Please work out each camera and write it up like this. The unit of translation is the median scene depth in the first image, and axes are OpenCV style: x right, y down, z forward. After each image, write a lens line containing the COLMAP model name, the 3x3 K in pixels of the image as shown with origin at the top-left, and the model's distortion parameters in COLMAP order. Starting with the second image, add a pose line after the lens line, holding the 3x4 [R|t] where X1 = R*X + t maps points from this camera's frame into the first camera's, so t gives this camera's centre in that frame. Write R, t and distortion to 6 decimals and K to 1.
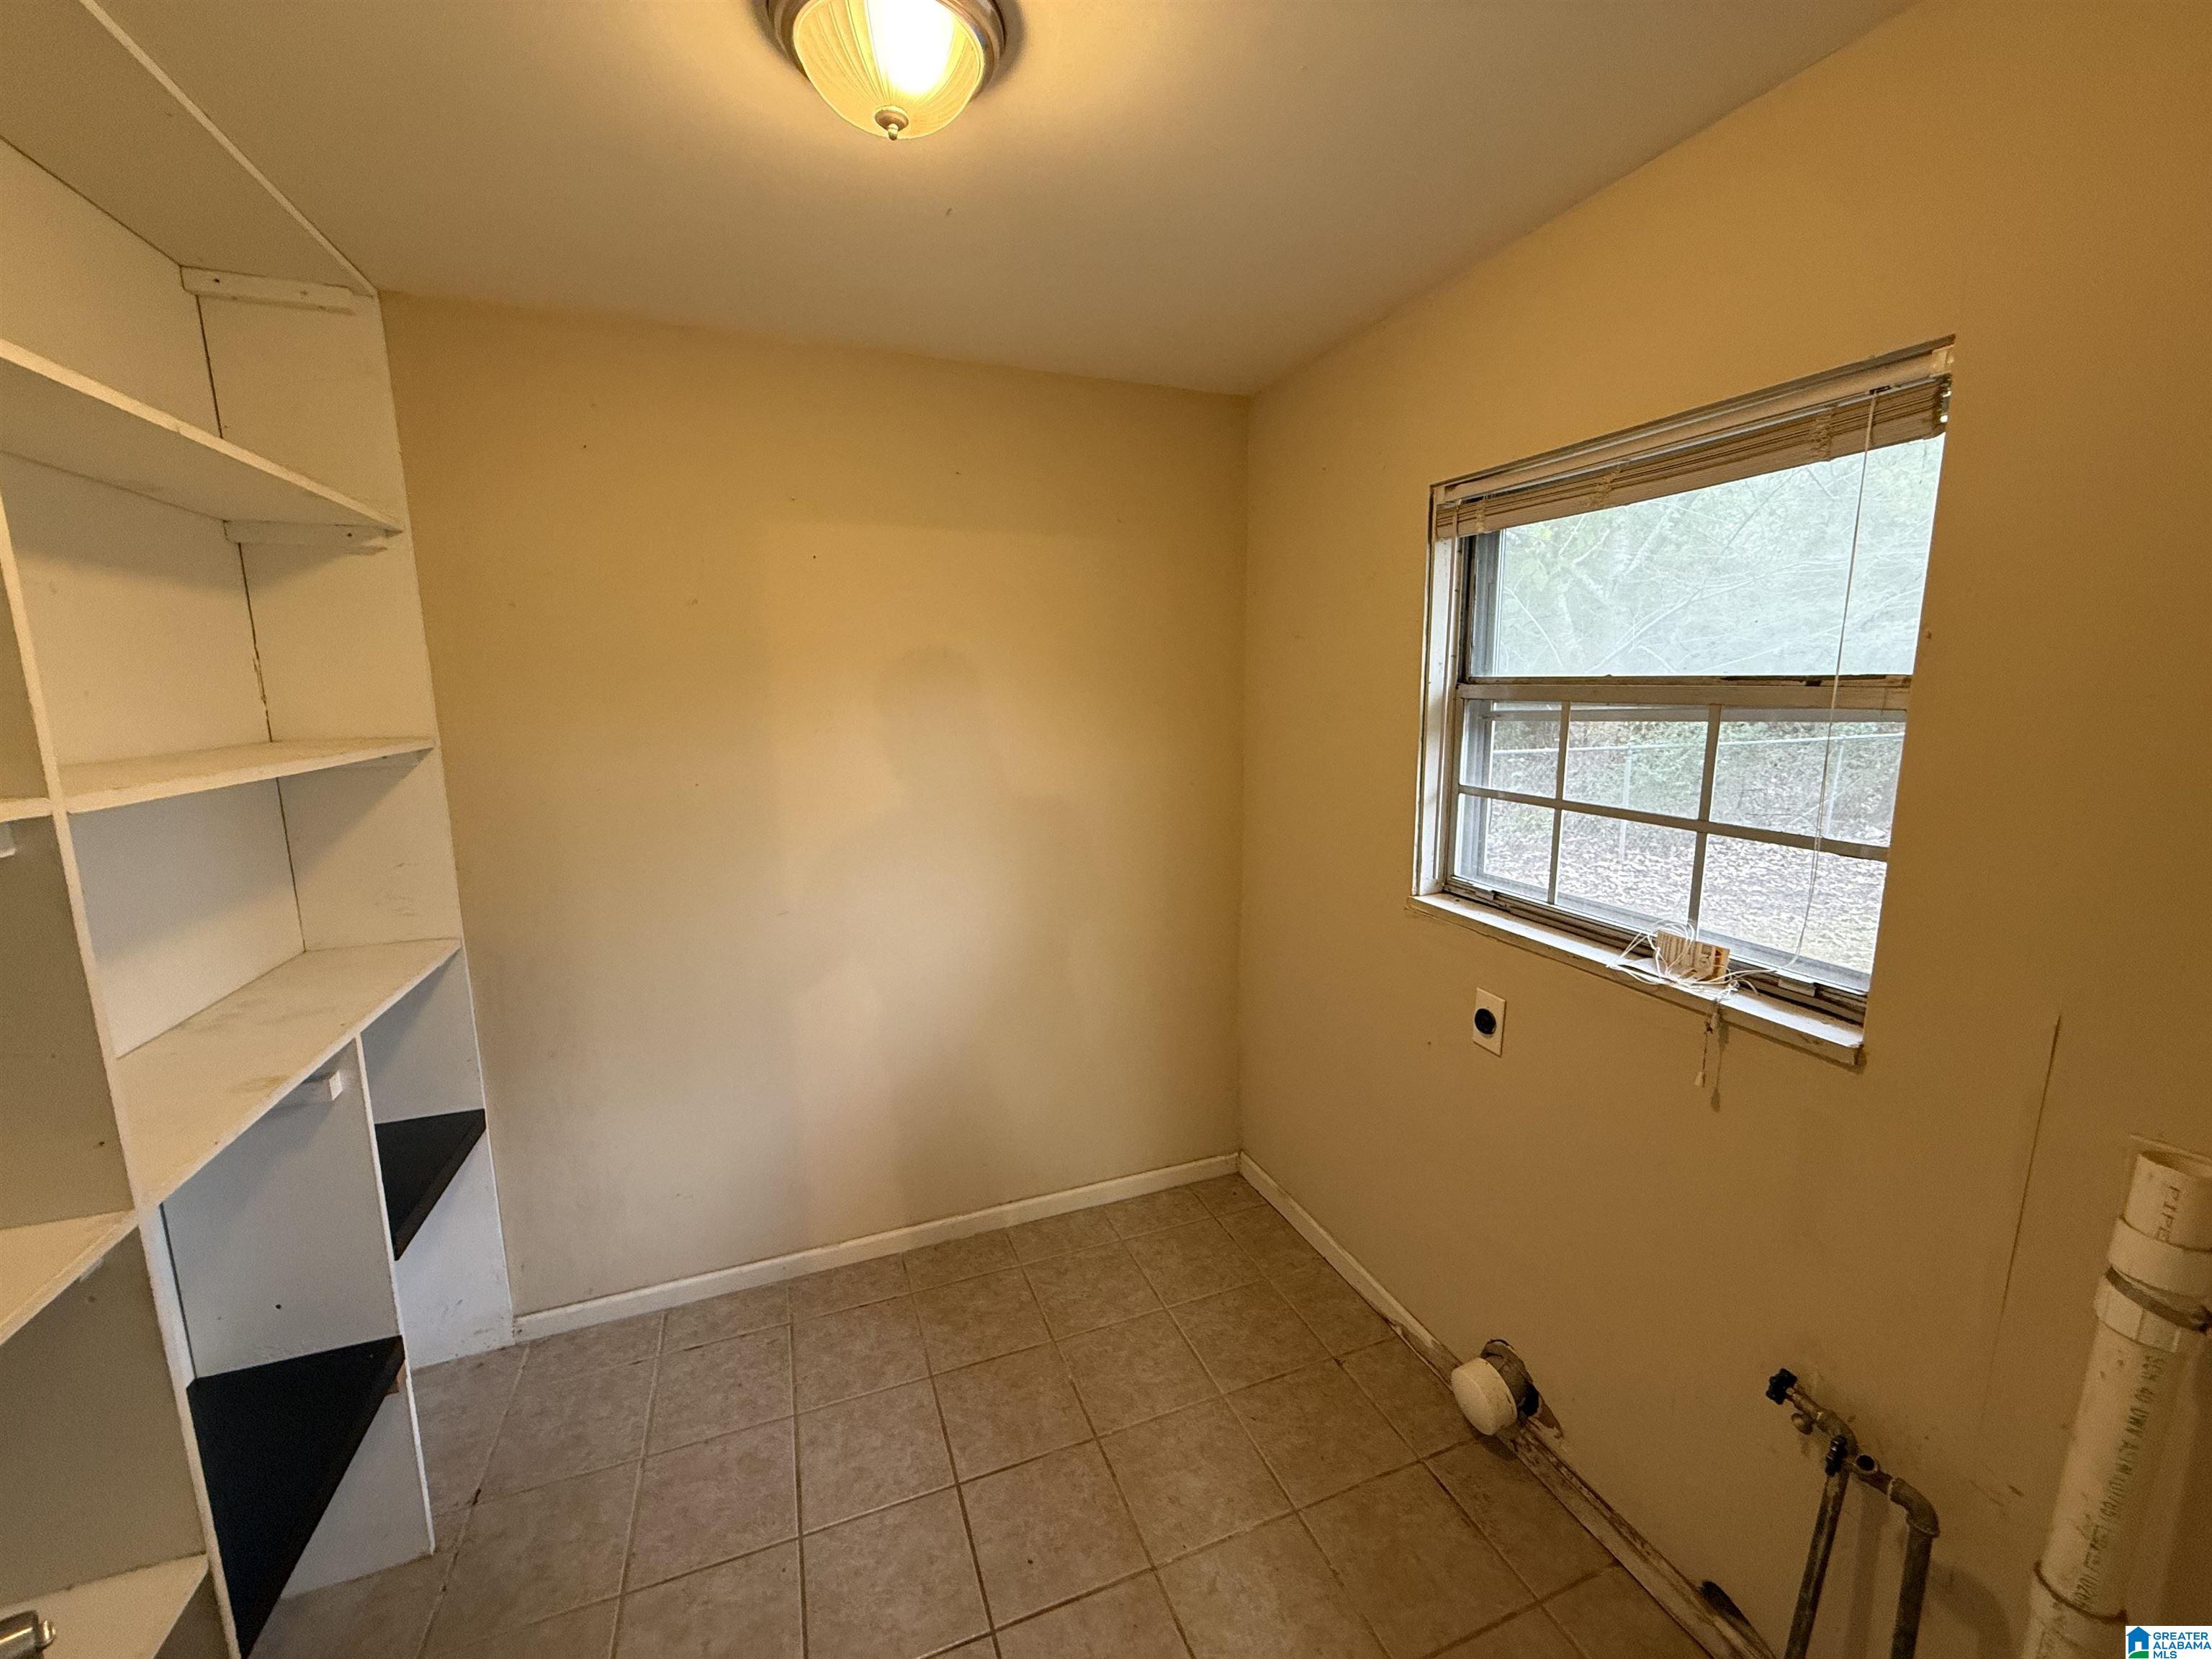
lens RADIAL K [[883.5, 0, 1115.6], [0, 883.5, 829.9], [0, 0, 1]] dist [-0.001125, 0.000714]
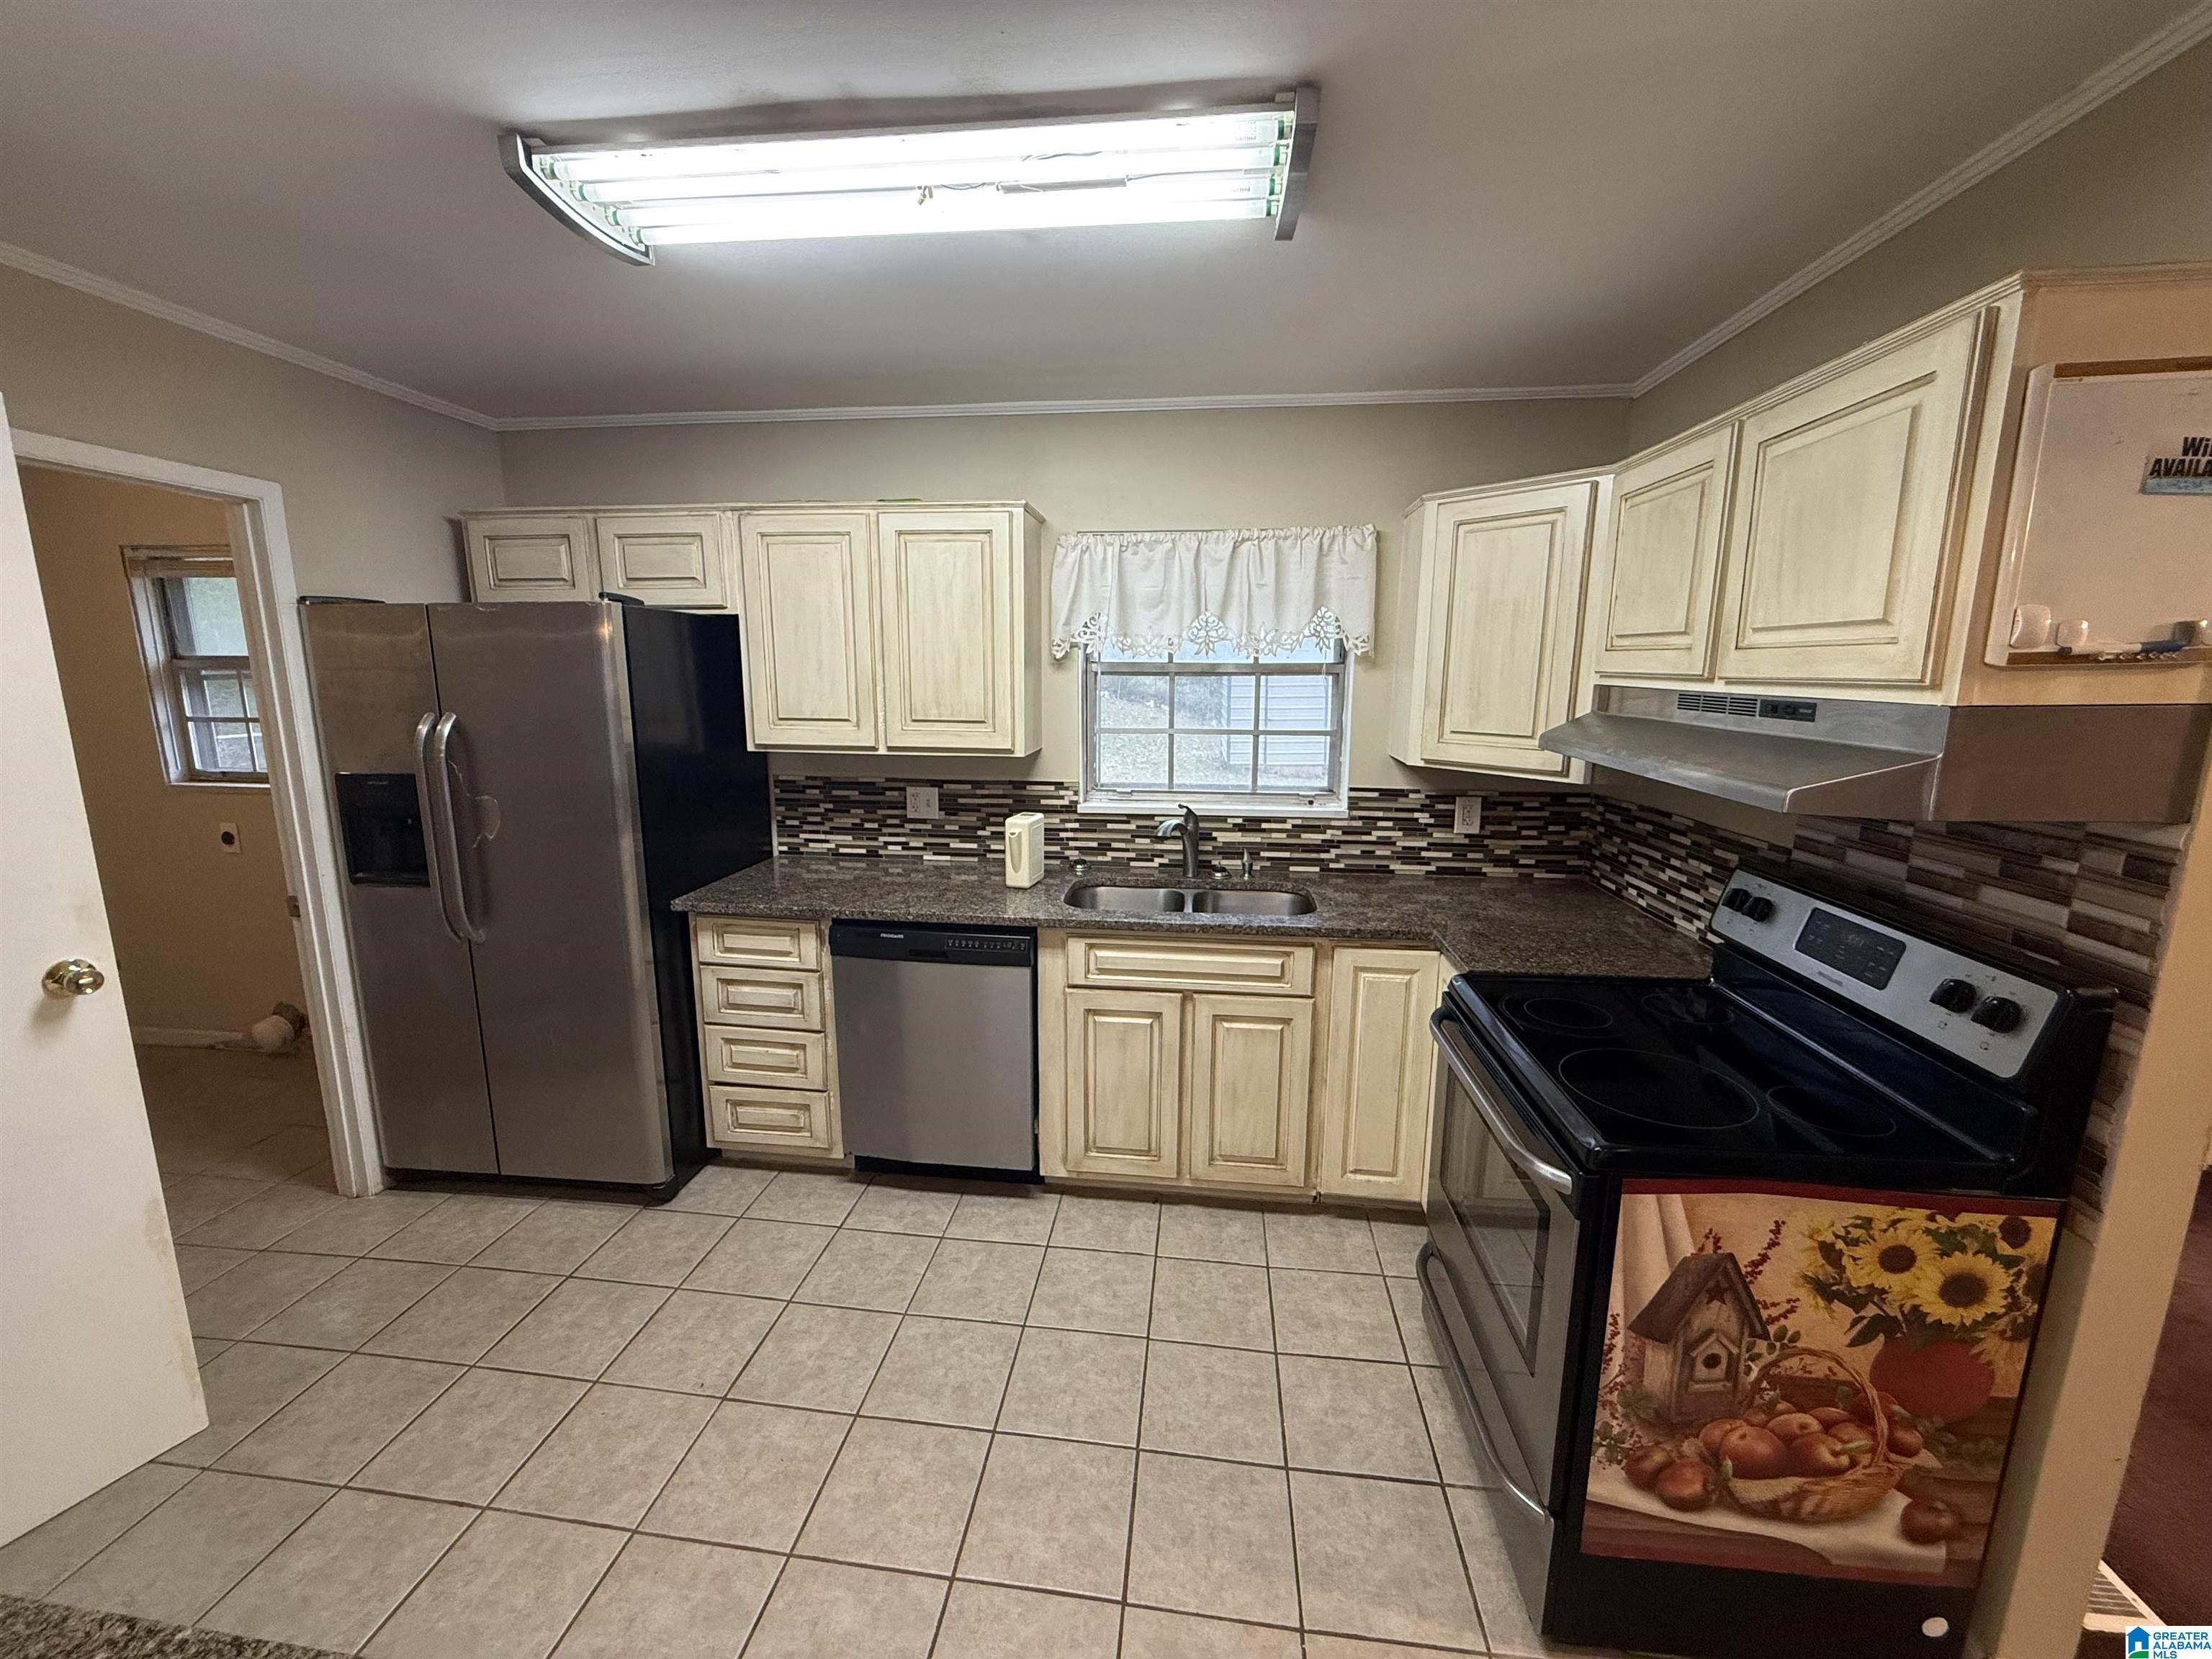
lens RADIAL K [[883.5, 0, 1109.6], [0, 883.5, 826.4], [0, 0, 1]] dist [-0.001125, 0.000714]
pose [[0.472303, -0.145231, 0.869390, -0.307209], [0.136622, 0.986474, 0.090569, 0.259325], [-0.870784, 0.076002, 0.485756, -1.455137]]
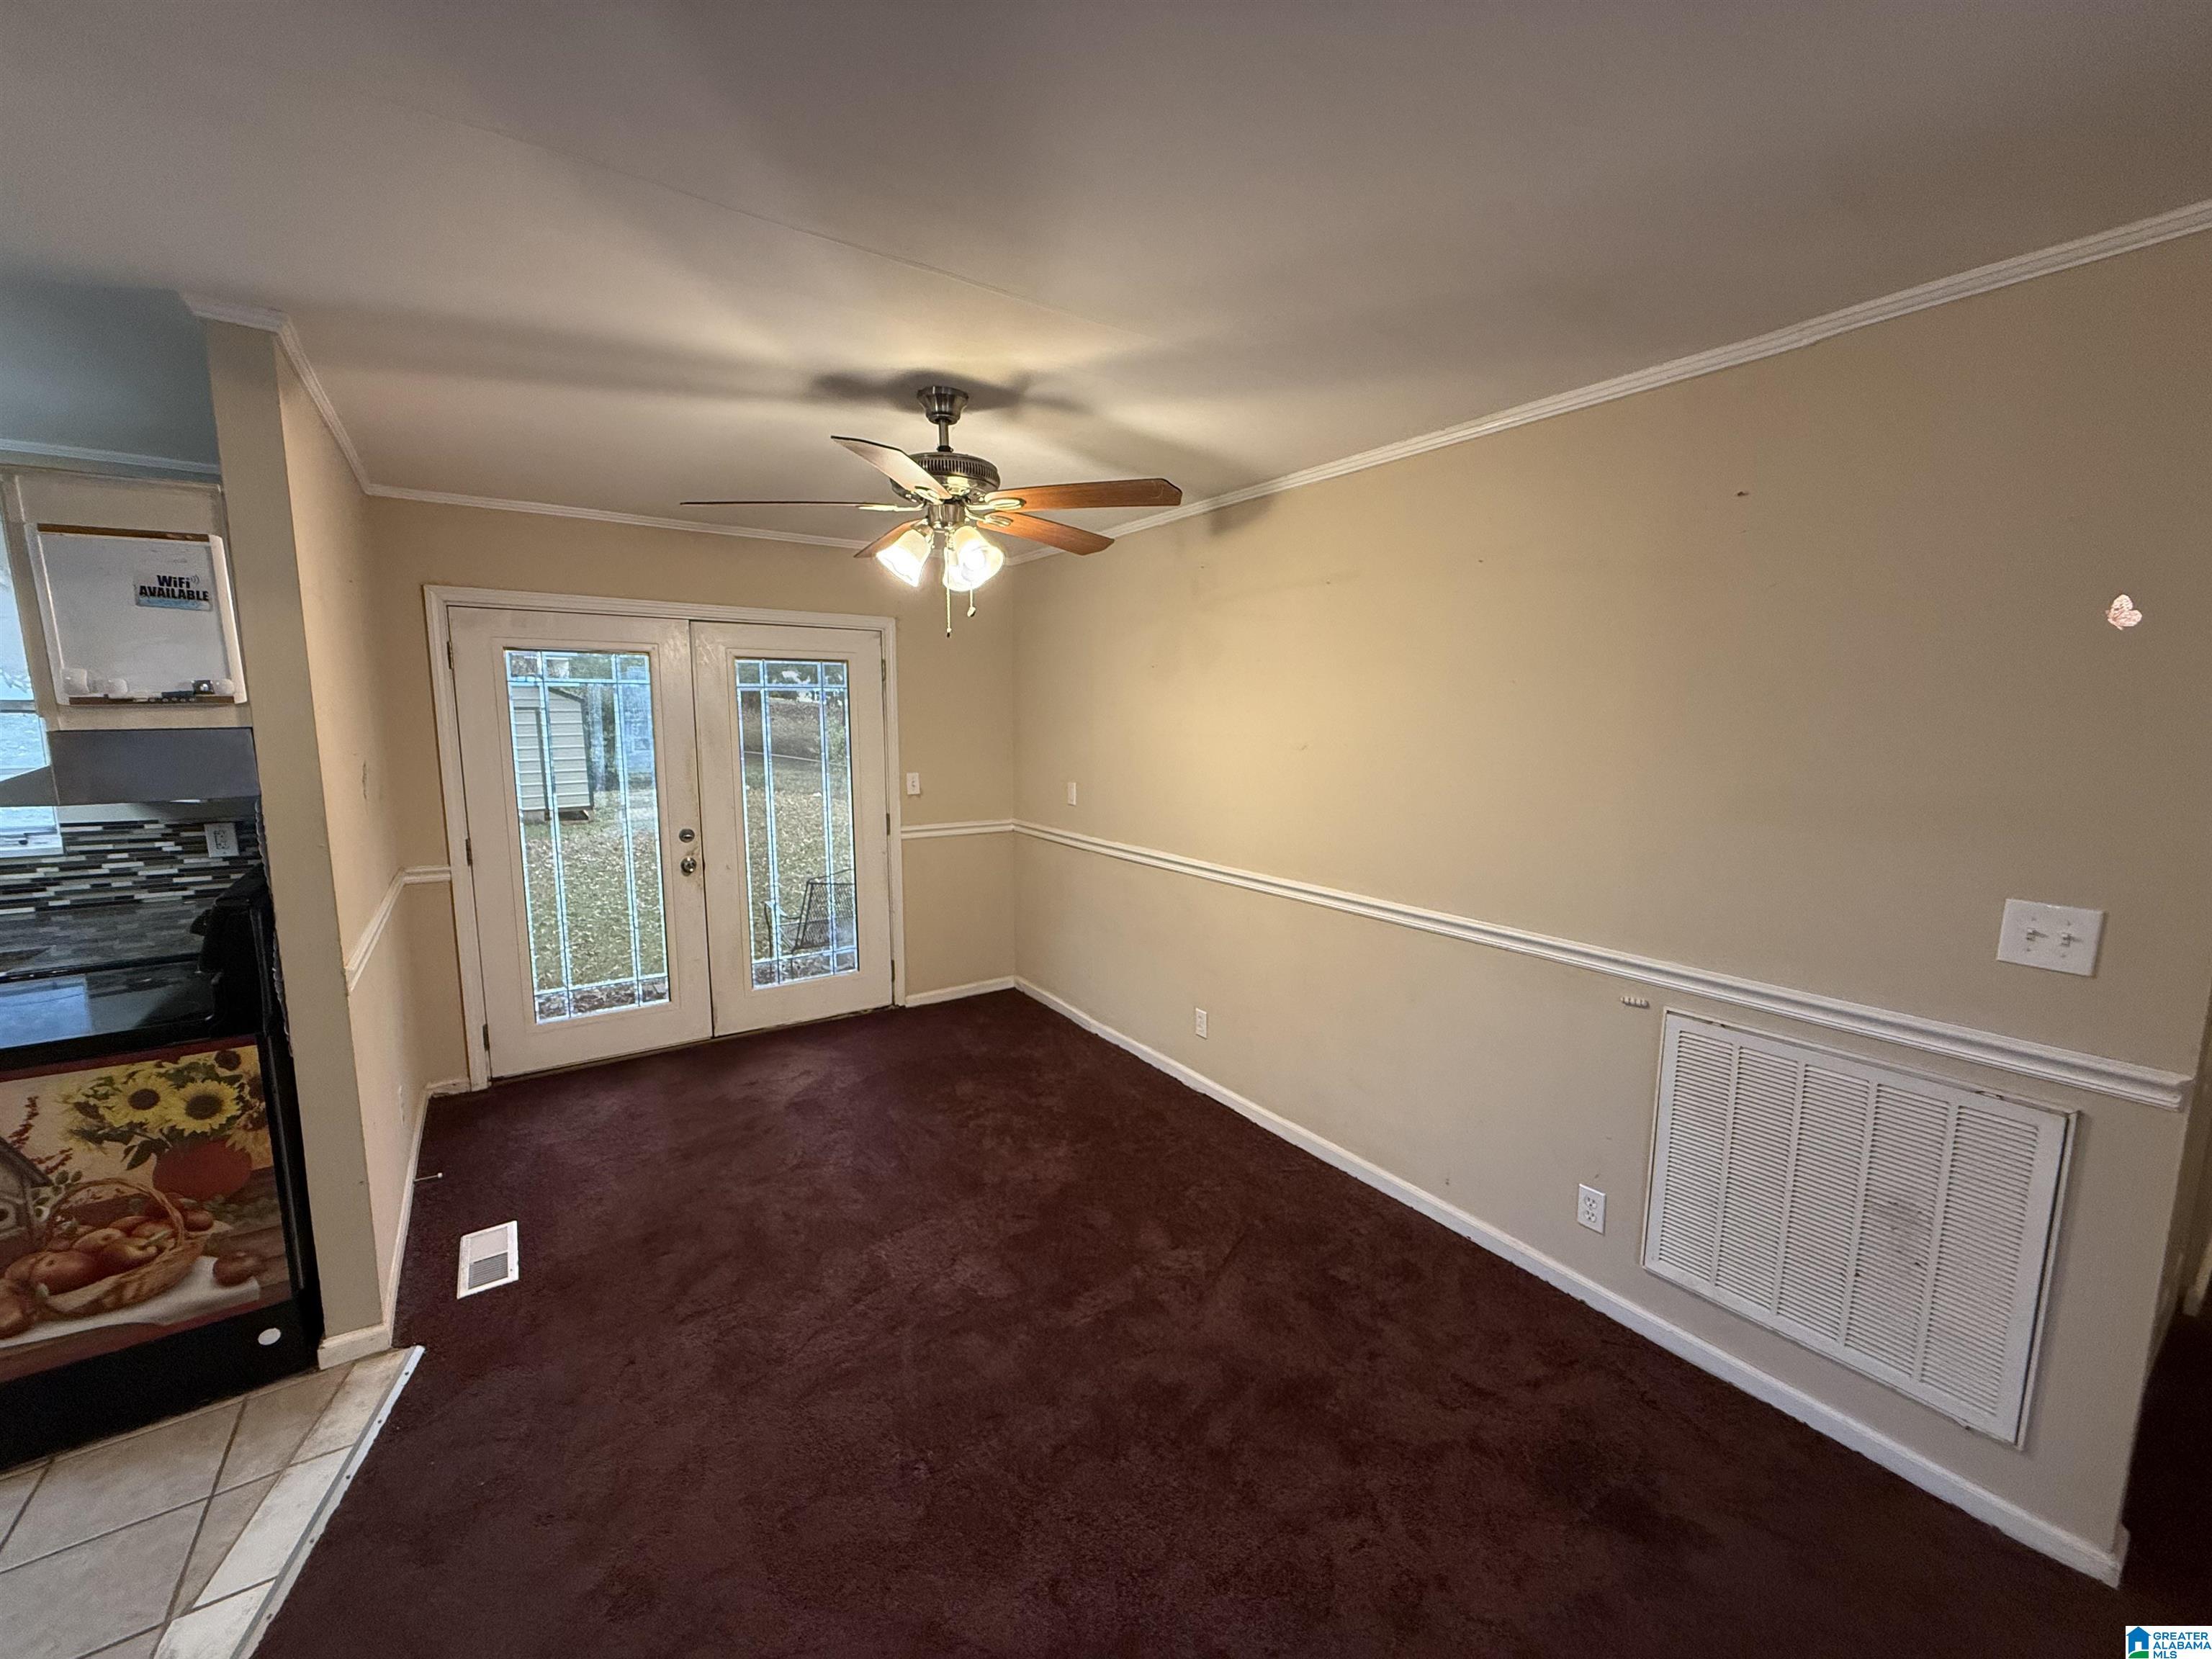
lens RADIAL K [[883.5, 0, 1108.1], [0, 883.5, 826.9], [0, 0, 1]] dist [-0.001125, 0.000714]
pose [[-0.223319, -0.121298, 0.967169, -0.804517], [0.155157, 0.975153, 0.158125, 0.503910], [-0.962318, 0.185375, -0.198950, -2.954833]]
